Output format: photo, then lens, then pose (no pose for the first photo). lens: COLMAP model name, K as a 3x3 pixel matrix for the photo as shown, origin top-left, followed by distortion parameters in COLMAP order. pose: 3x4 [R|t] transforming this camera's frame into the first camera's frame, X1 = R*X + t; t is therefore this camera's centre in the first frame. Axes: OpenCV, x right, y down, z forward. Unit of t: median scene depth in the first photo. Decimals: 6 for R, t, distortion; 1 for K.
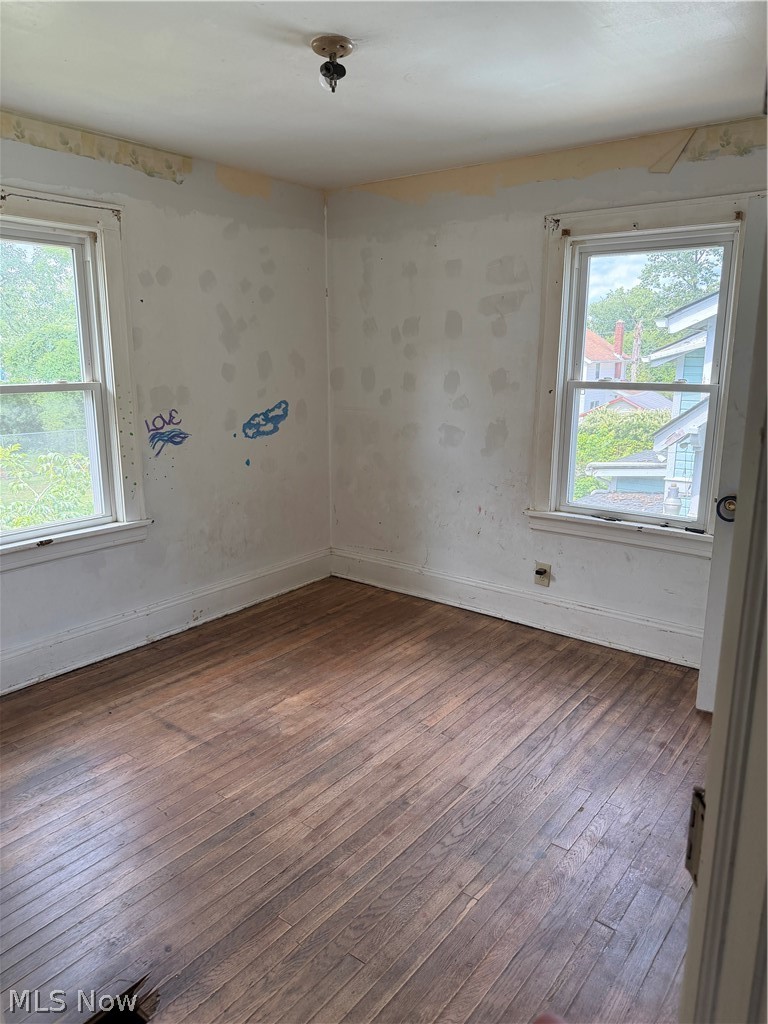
lens RADIAL K [[728.8, 0, 385.3], [0, 728.8, 512.2], [0, 0, 1]] dist [-0.007979, -0.002892]
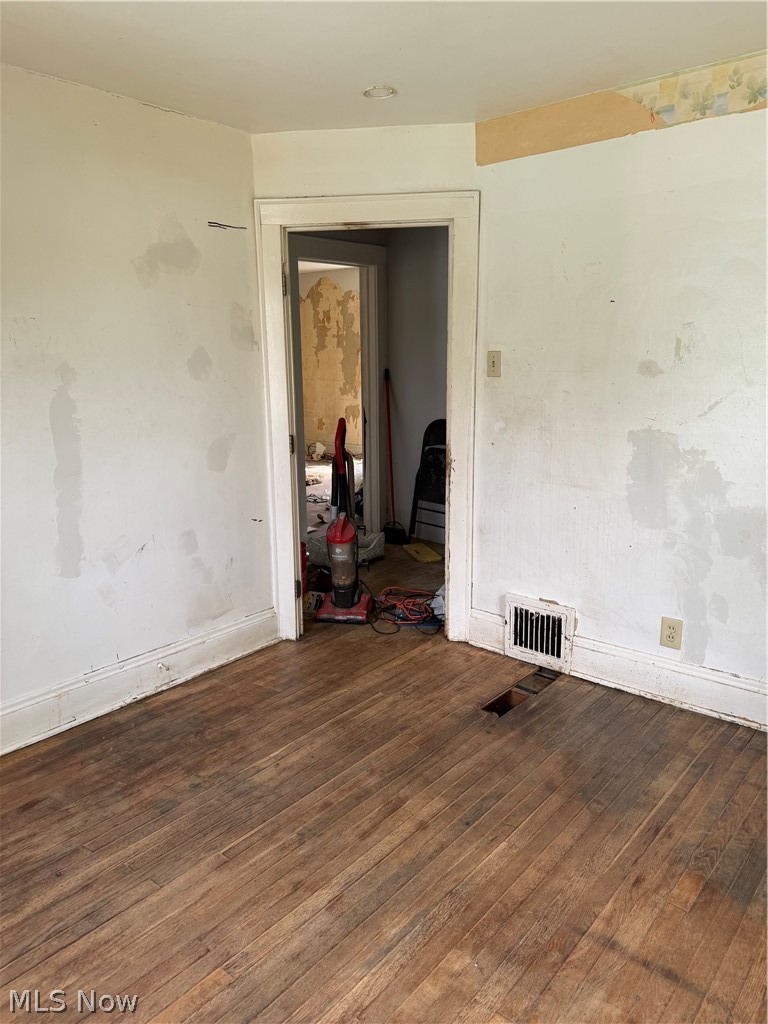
lens RADIAL K [[728.8, 0, 383.9], [0, 728.8, 511.5], [0, 0, 1]] dist [-0.007979, -0.002892]
pose [[-0.999005, -0.002650, 0.044516, -0.112416], [0.016425, 0.906188, 0.422555, -0.338183], [-0.041460, 0.422866, -0.905243, 1.633526]]
